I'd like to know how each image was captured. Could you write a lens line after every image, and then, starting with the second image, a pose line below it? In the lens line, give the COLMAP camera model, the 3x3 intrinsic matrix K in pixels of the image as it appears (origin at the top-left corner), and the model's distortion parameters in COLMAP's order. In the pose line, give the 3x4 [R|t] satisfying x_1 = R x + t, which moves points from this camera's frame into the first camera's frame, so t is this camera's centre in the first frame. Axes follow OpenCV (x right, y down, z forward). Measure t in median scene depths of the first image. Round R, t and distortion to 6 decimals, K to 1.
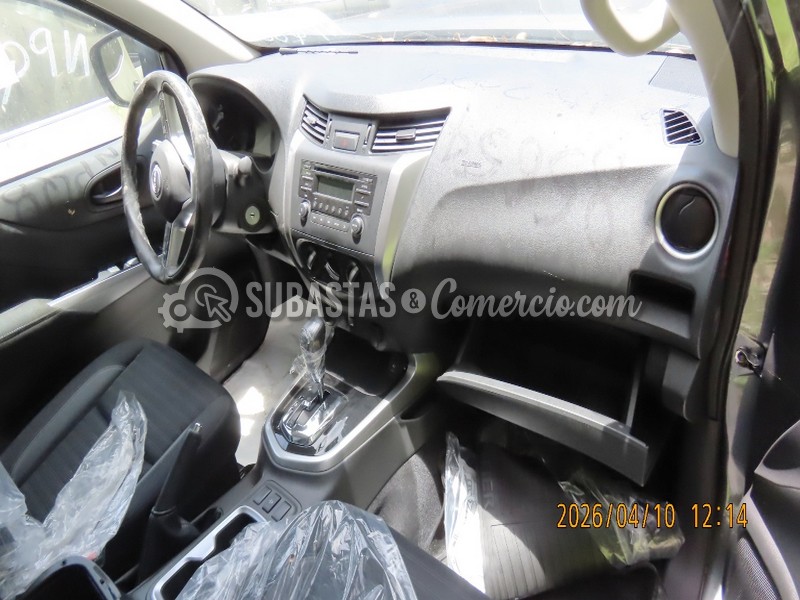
lens RADIAL K [[619.3, 0, 403.0], [0, 619.3, 254.5], [0, 0, 1]] dist [-0.015933, 0.005896]
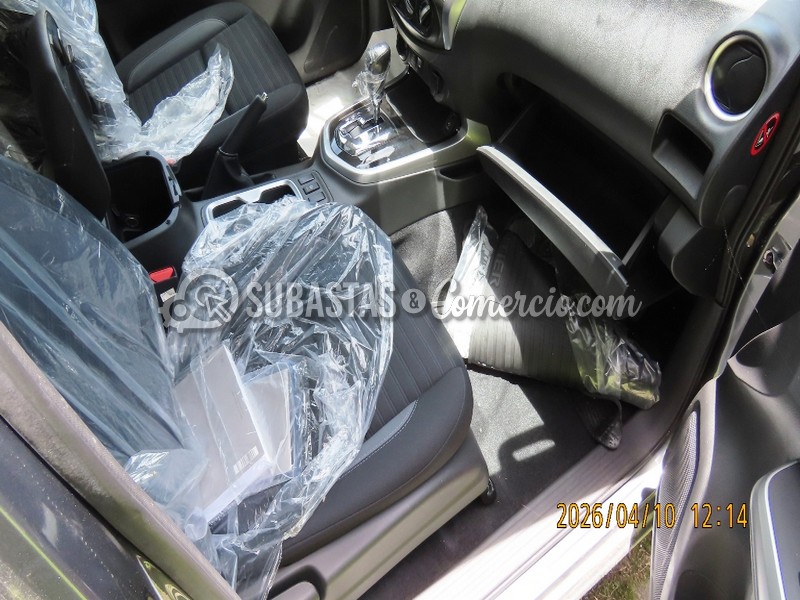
lens RADIAL K [[606.2, 0, 400.0], [0, 606.2, 300.0], [0, 0, 1]] dist [-0.007076, 0.002331]
pose [[0.893683, 0.432633, -0.118989, 0.186464], [-0.346137, 0.833471, 0.430716, 0.008744], [0.285516, -0.343737, 0.894609, -0.103550]]
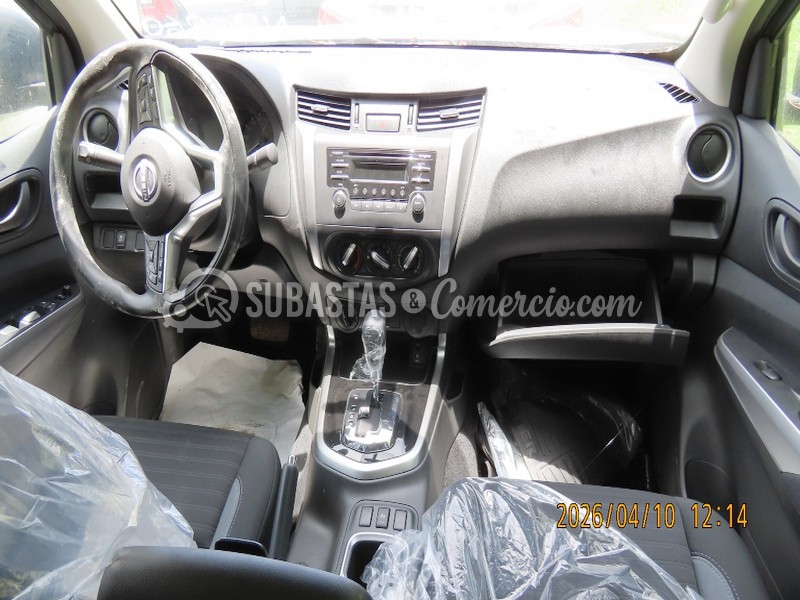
lens RADIAL K [[606.2, 0, 400.0], [0, 606.2, 300.0], [0, 0, 1]] dist [-0.007076, 0.002331]
pose [[0.787345, -0.143824, 0.599501, -0.686048], [0.193599, 0.980898, -0.018937, 0.116109], [-0.585326, 0.130972, 0.800150, 0.244278]]
